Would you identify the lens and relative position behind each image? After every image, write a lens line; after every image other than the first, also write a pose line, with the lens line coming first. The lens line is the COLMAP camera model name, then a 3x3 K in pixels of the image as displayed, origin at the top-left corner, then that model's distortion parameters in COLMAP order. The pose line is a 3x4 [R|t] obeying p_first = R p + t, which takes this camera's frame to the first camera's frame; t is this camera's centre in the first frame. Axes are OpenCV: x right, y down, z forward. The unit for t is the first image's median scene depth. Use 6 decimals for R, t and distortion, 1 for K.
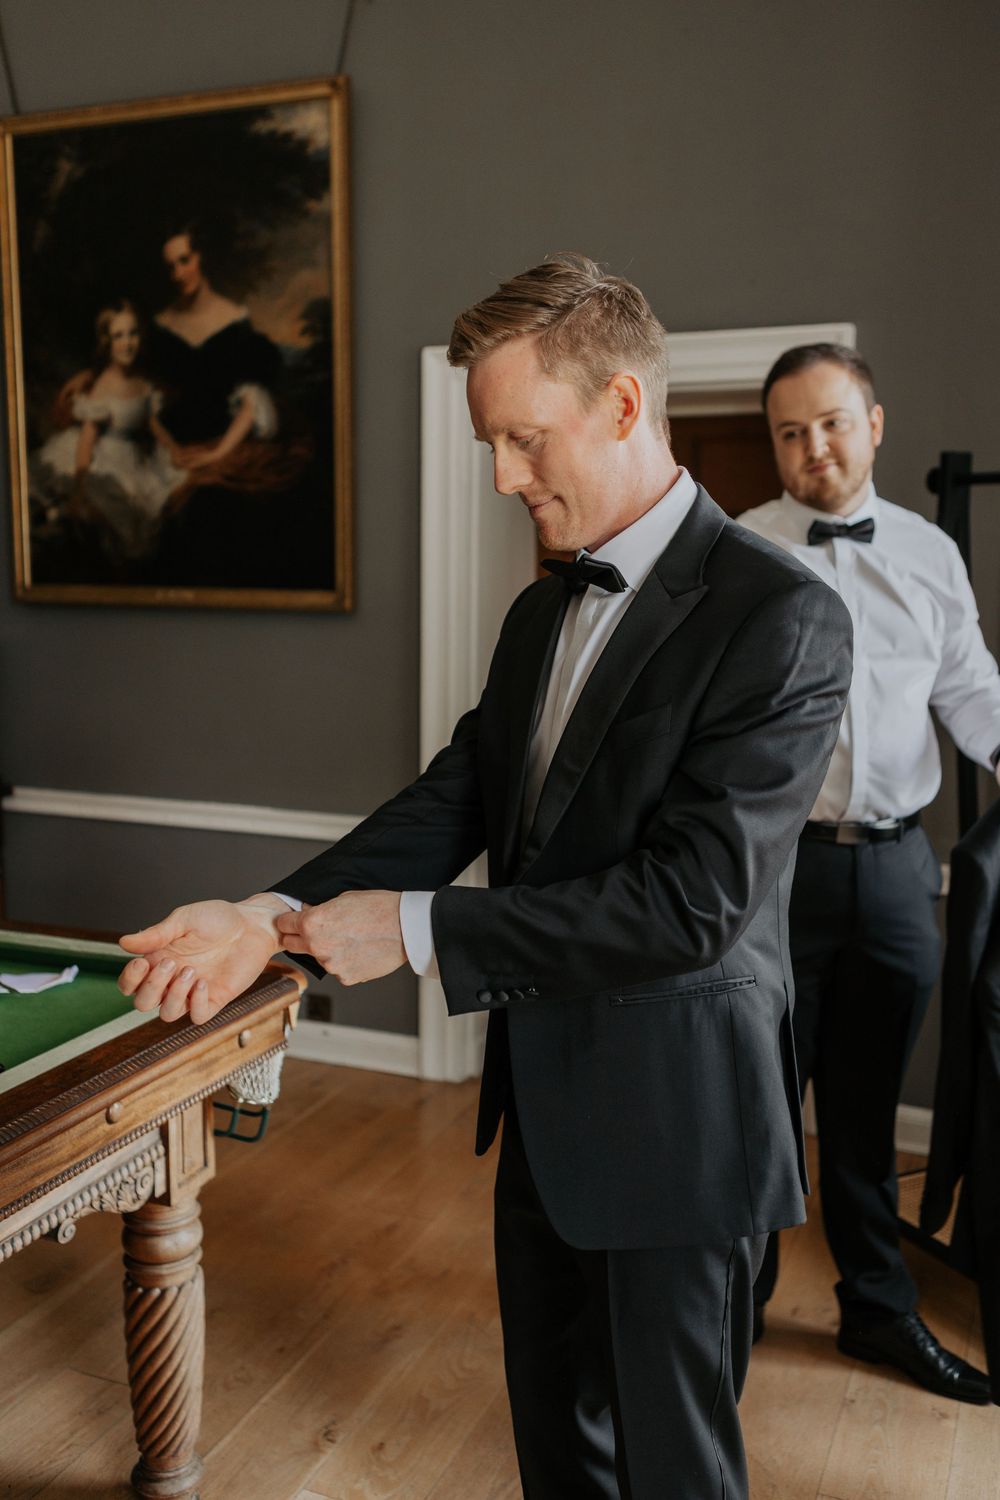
lens RADIAL K [[1439.8, 0, 500.0], [0, 1439.8, 750.0], [0, 0, 1]] dist [0.004786, -0.002083]
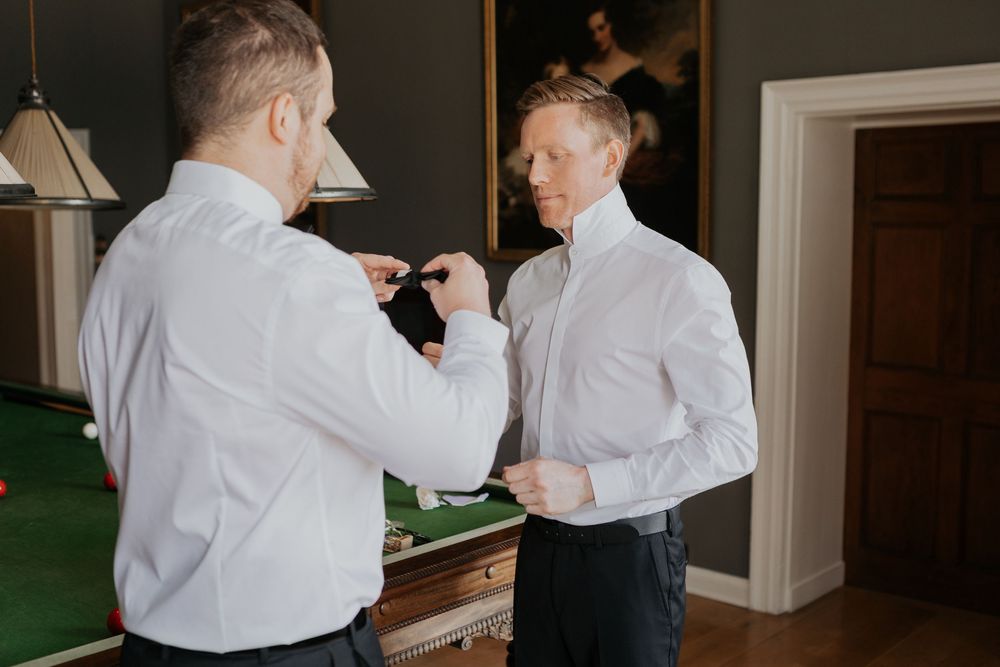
lens RADIAL K [[1205.3, 0, 500.0], [0, 1205.3, 333.5], [0, 0, 1]] dist [0.002590, -0.031371]
pose [[0.940046, 0.025769, -0.340072, 0.109405], [-0.035114, 0.999155, -0.021354, -0.001513], [0.339235, 0.032015, 0.940157, -0.174797]]
